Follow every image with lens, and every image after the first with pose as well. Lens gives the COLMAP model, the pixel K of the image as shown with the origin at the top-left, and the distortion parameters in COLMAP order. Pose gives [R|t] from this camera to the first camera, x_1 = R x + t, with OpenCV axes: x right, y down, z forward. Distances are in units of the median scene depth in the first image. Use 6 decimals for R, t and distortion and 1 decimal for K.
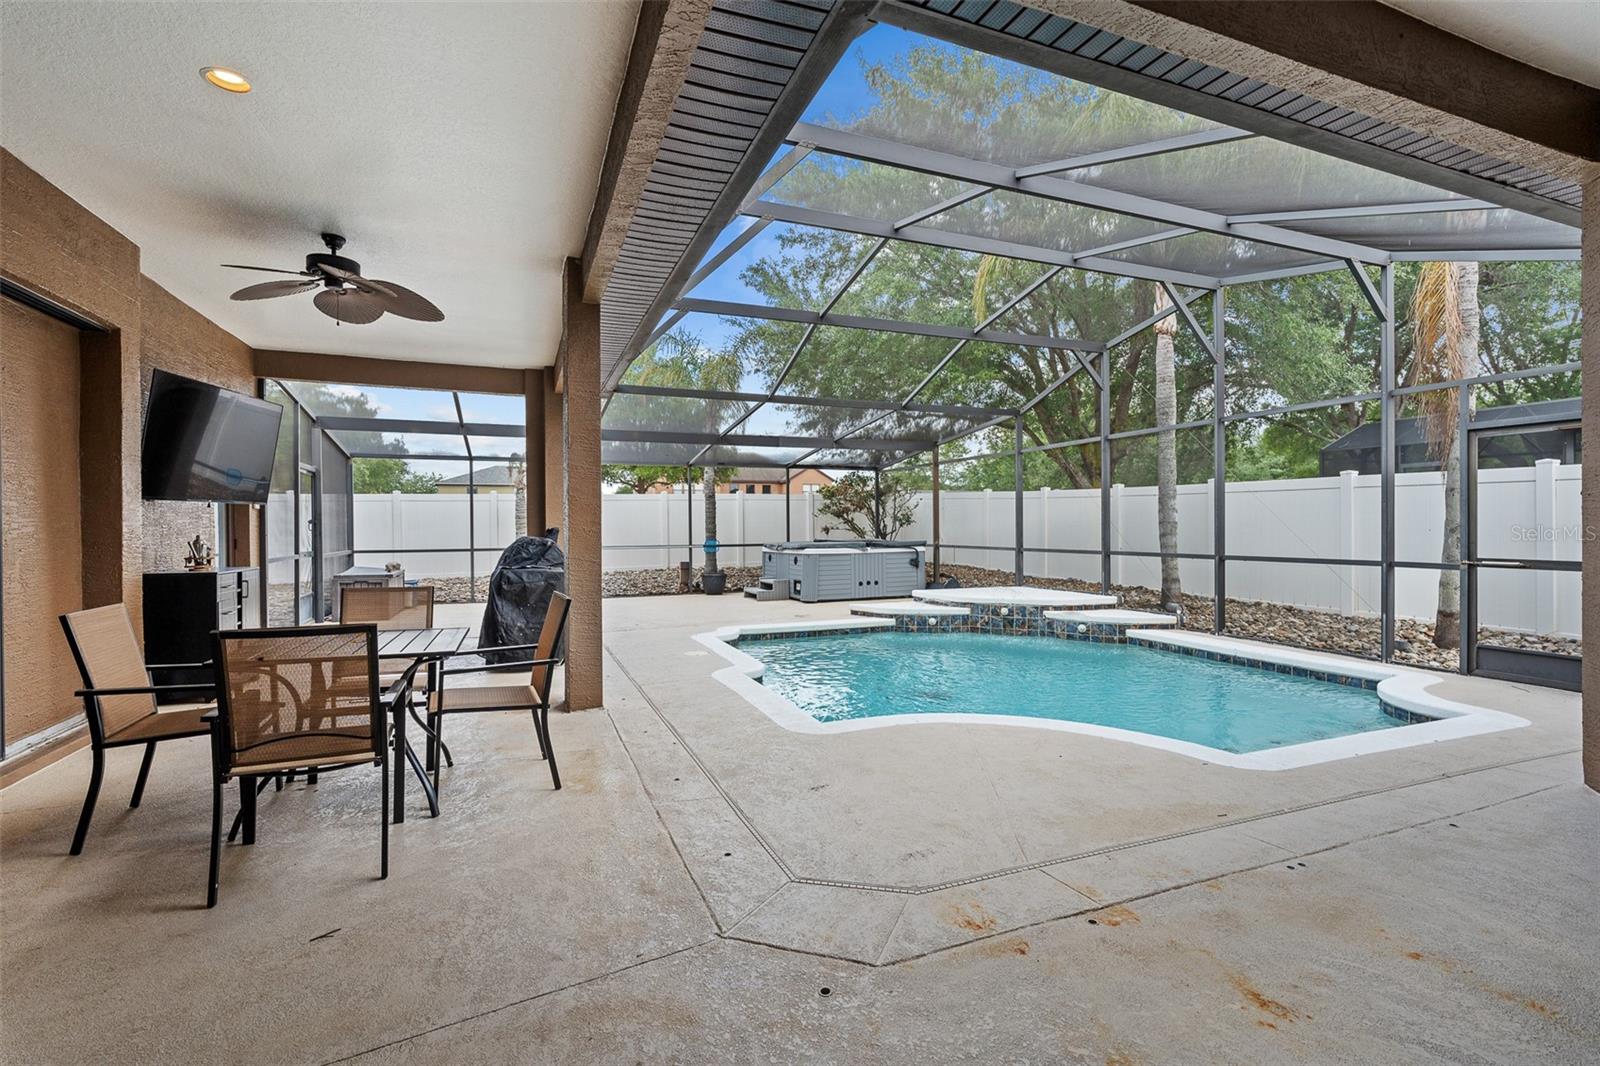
lens RADIAL K [[712.1, 0, 792.3], [0, 712.1, 527.6], [0, 0, 1]] dist [-0.007273, 0.000441]
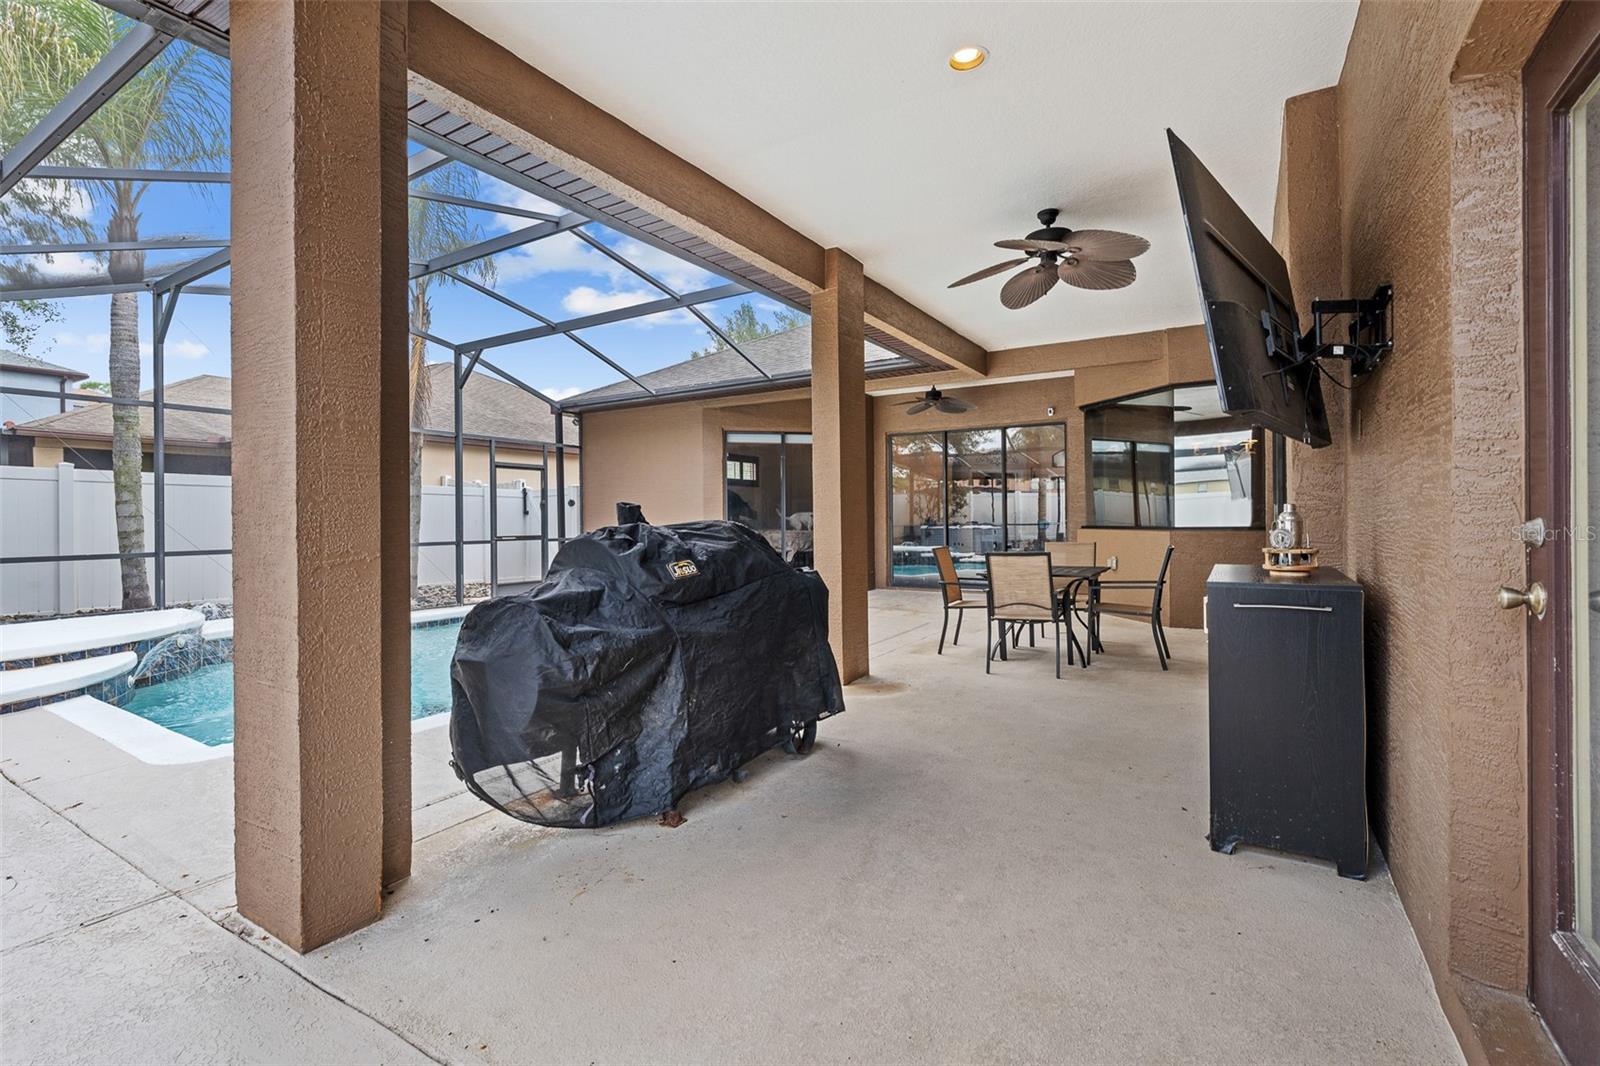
lens RADIAL K [[710.2, 0, 794.4], [0, 710.2, 520.2], [0, 0, 1]] dist [-0.007152, -0.000037]
pose [[-0.597572, 0.003202, 0.801809, -0.653015], [0.010266, 0.999941, 0.003658, 0.001536], [-0.801749, 0.010417, -0.597570, 1.009704]]
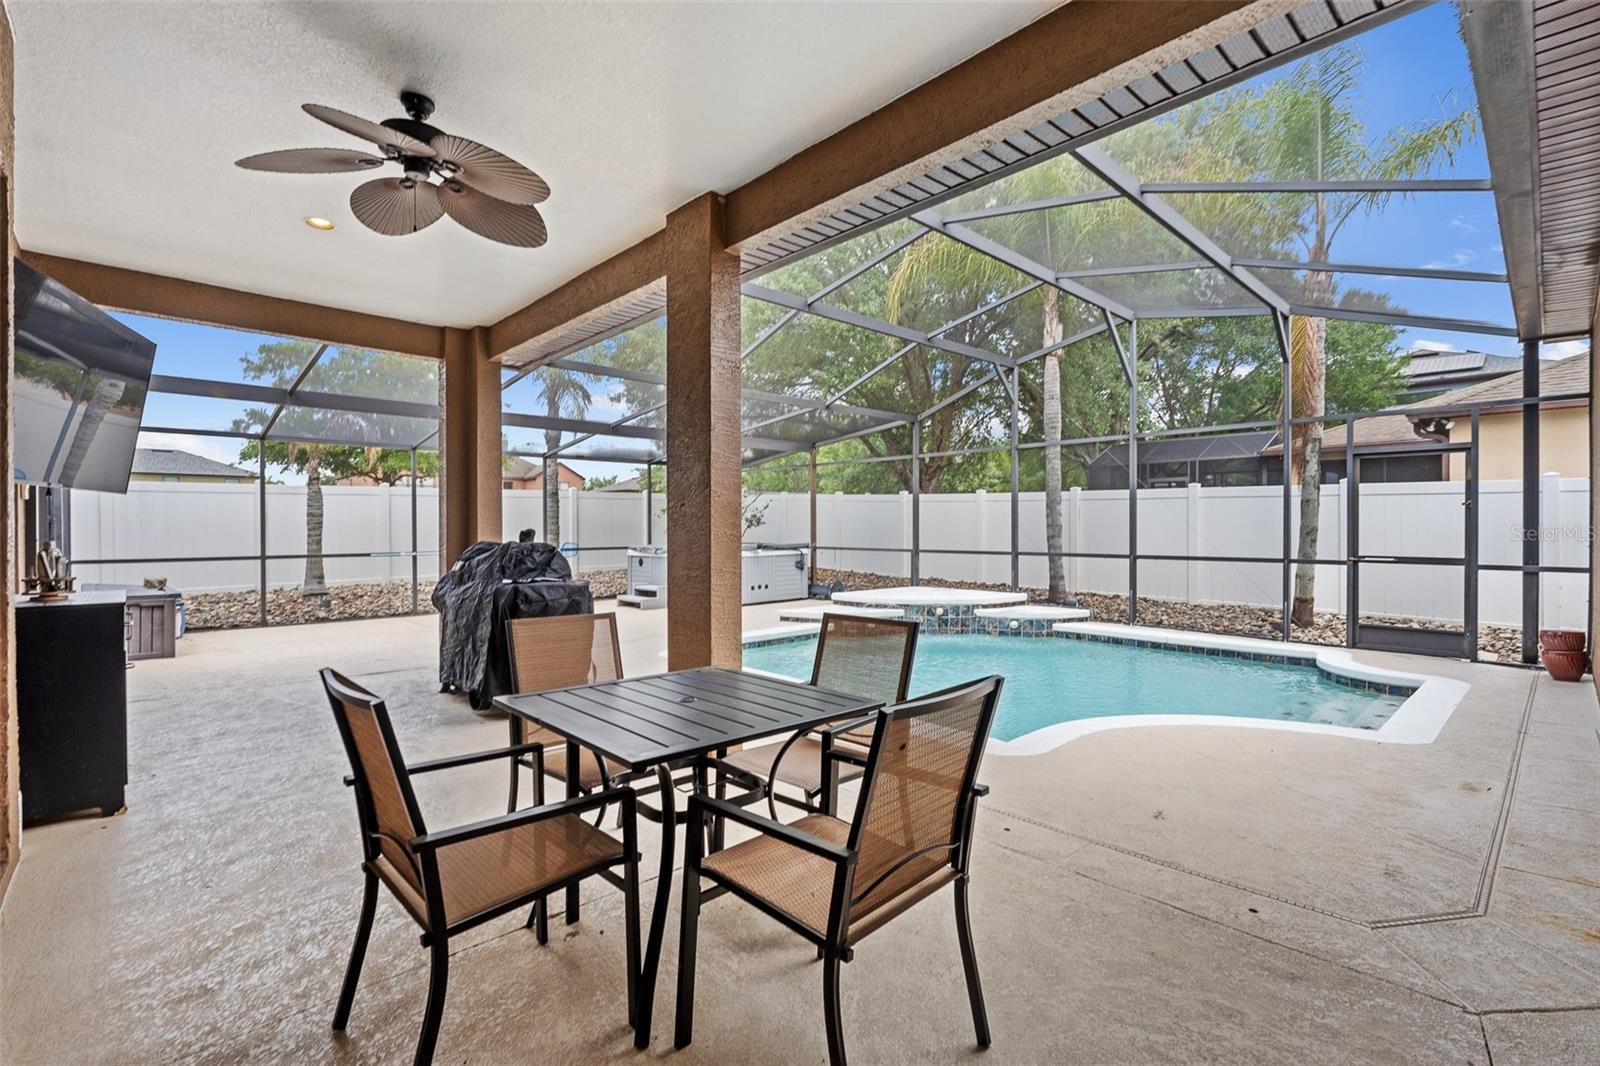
lens RADIAL K [[712.1, 0, 792.3], [0, 712.1, 527.6], [0, 0, 1]] dist [-0.007273, 0.000441]
pose [[0.931994, 0.002573, 0.362464, -0.296177], [-0.002128, 0.999996, -0.001626, -0.001459], [-0.362466, 0.000744, 0.931997, 0.127474]]
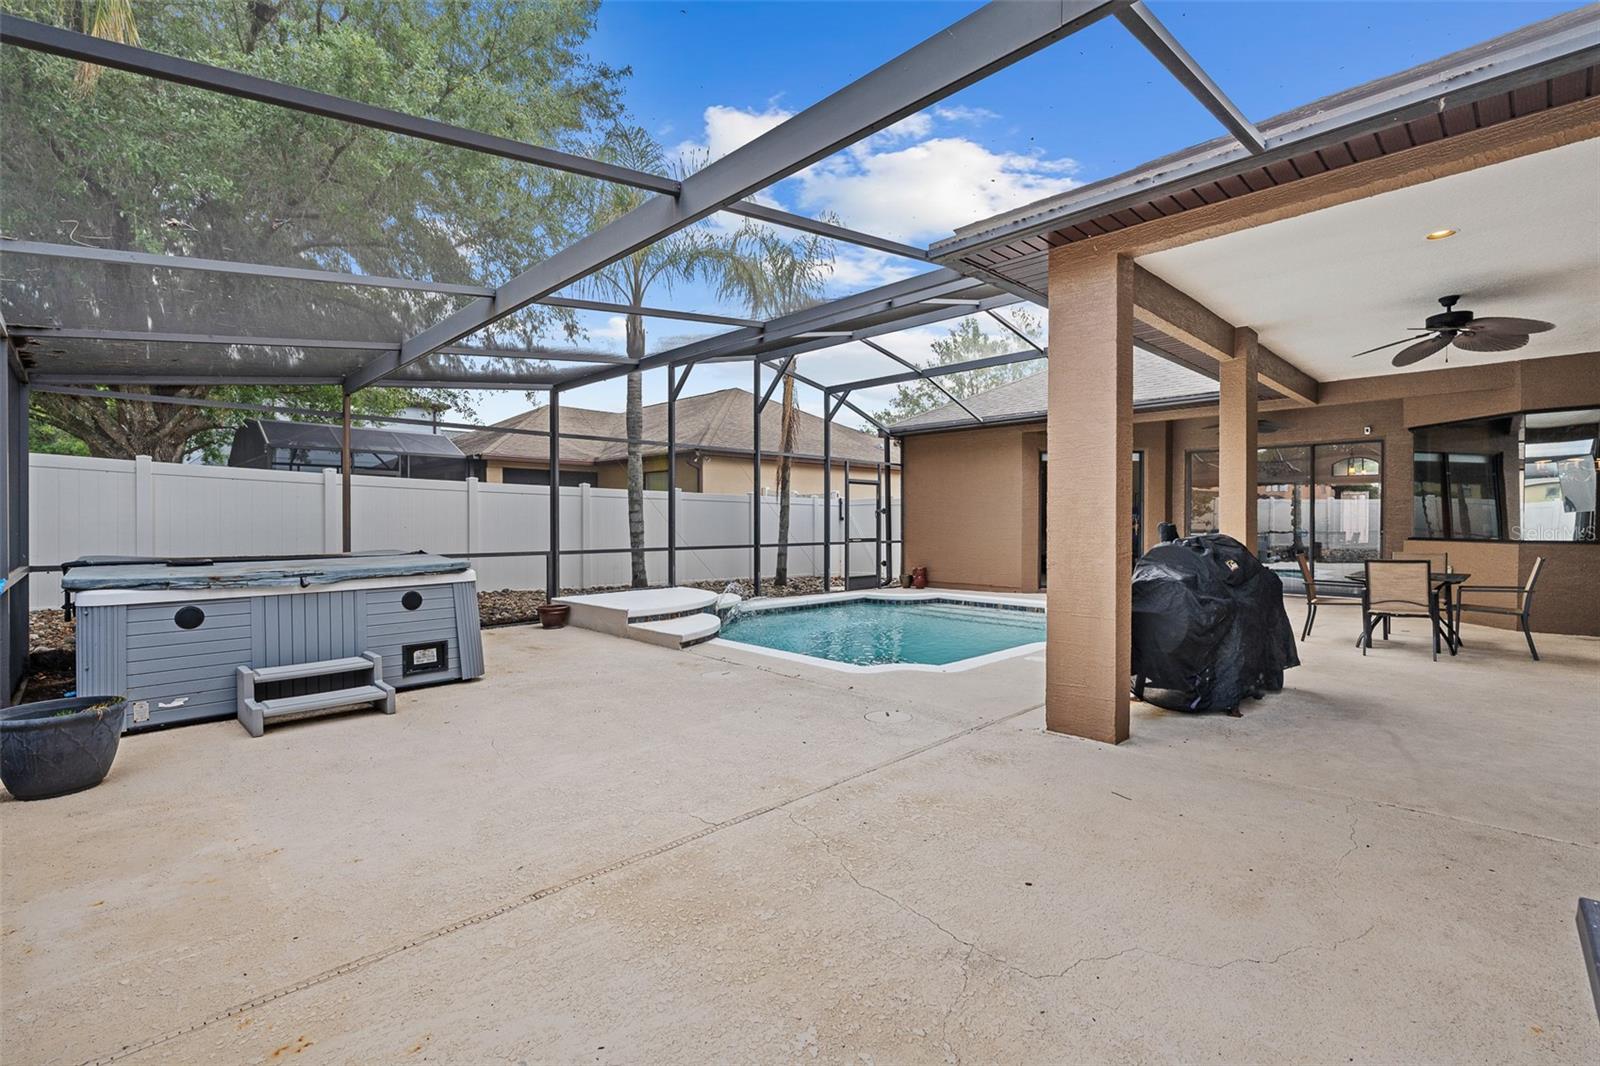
lens RADIAL K [[712.1, 0, 792.3], [0, 712.1, 527.6], [0, 0, 1]] dist [-0.007273, 0.000441]
pose [[-0.387303, -0.008319, 0.921915, -0.732428], [0.001454, 0.999953, 0.009633, -0.010200], [-0.921952, 0.005071, -0.387272, 1.404031]]
